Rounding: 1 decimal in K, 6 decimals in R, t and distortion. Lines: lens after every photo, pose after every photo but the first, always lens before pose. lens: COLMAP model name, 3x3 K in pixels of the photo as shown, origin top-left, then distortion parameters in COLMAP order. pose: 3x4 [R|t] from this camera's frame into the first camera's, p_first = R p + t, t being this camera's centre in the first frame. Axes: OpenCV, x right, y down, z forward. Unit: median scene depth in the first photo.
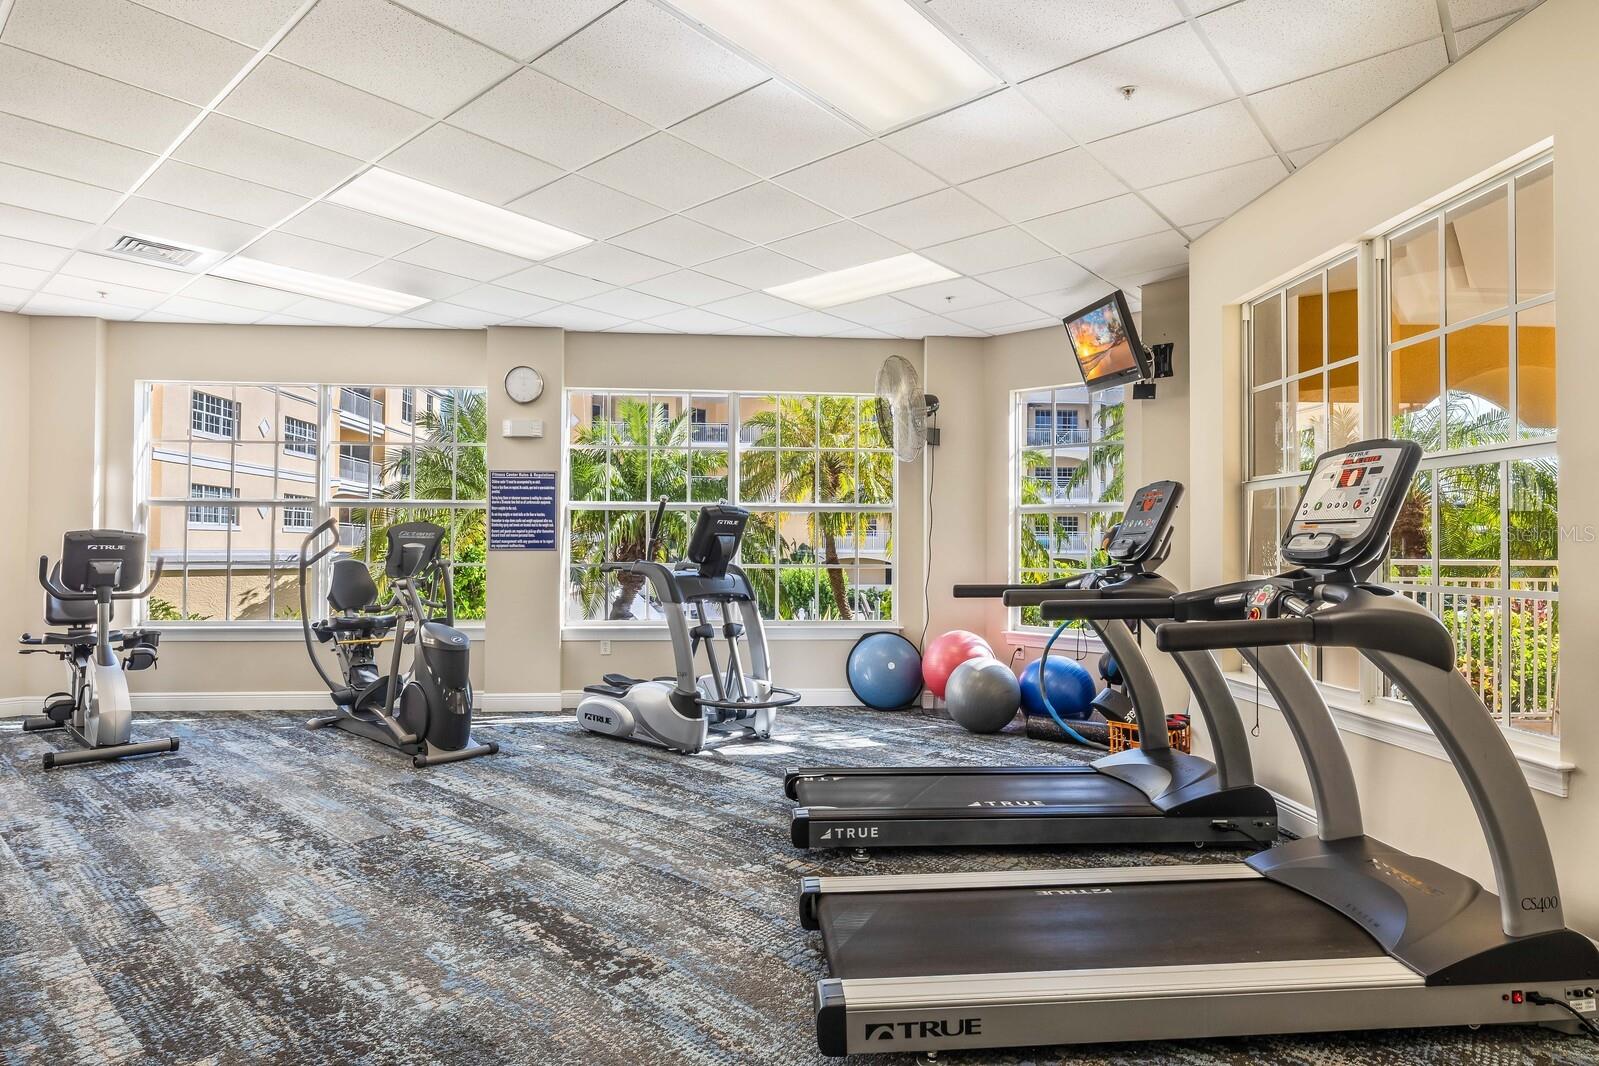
lens RADIAL K [[858.5, 0, 798.9], [0, 858.5, 532.5], [0, 0, 1]] dist [-0.000907, 0.000069]
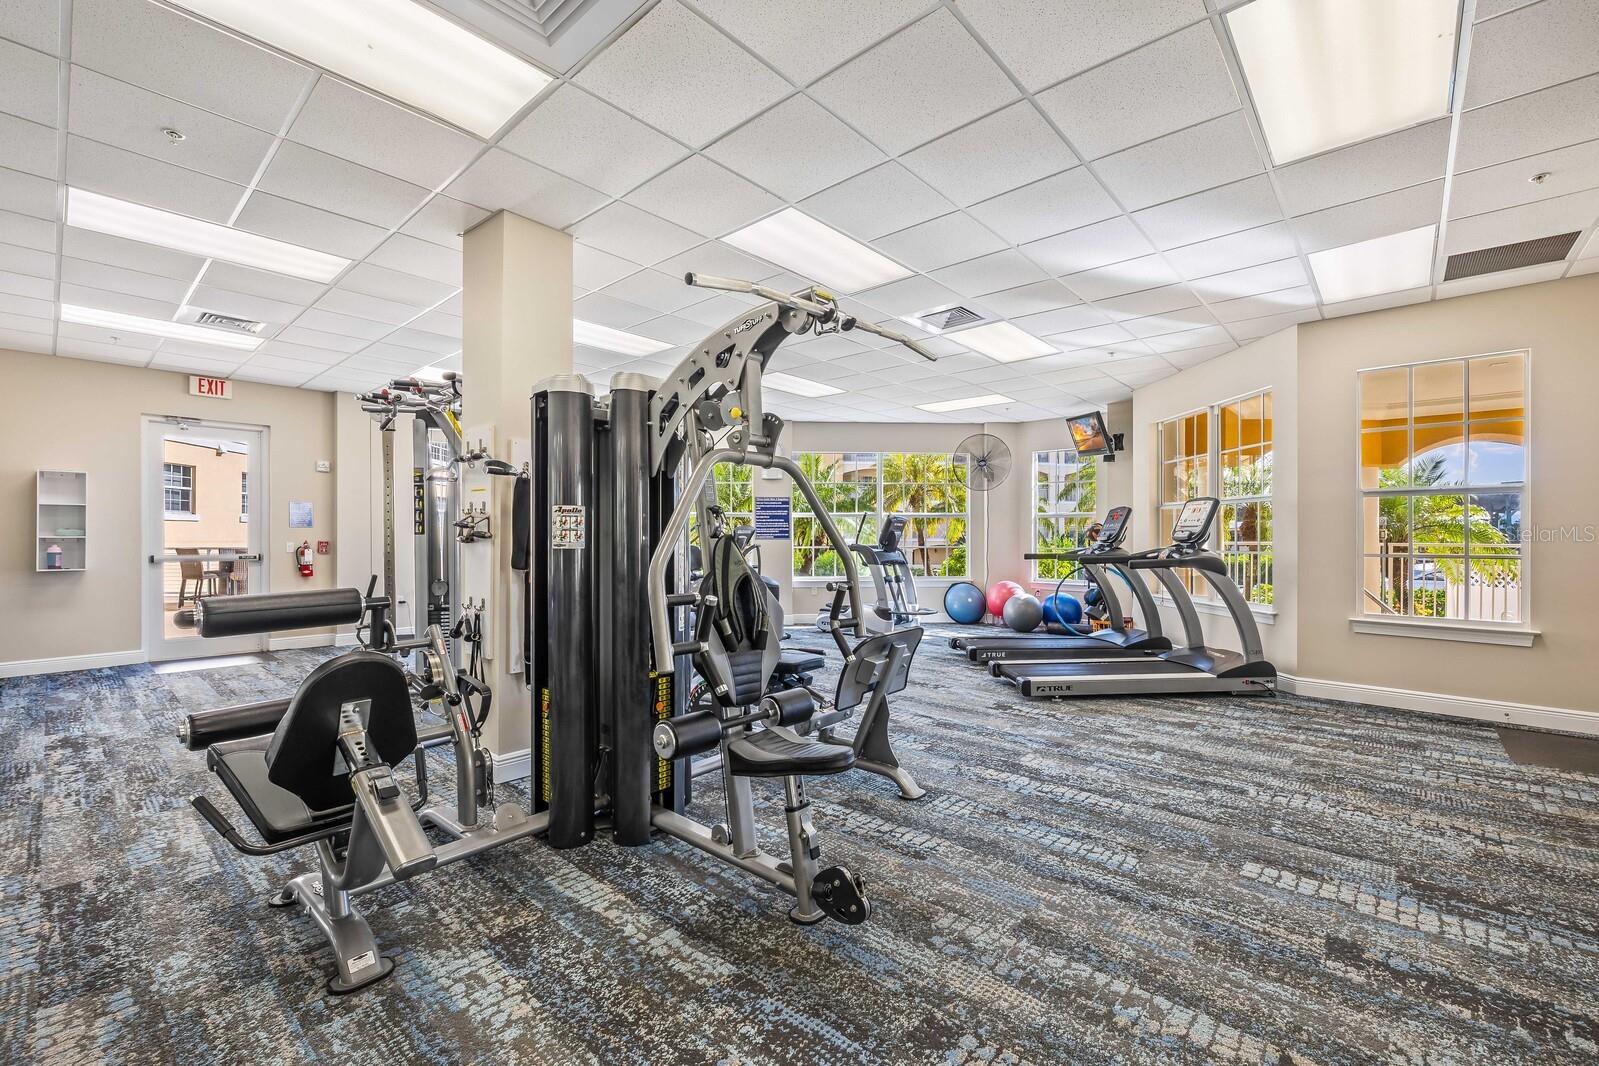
lens RADIAL K [[678.0, 0, 799.3], [0, 678.0, 535.7], [0, 0, 1]] dist [0.002761, 0.000265]
pose [[0.999909, -0.004267, -0.012797, -0.307475], [0.004432, 0.999907, 0.012924, -0.007936], [0.012740, -0.012980, 0.999835, -0.606867]]
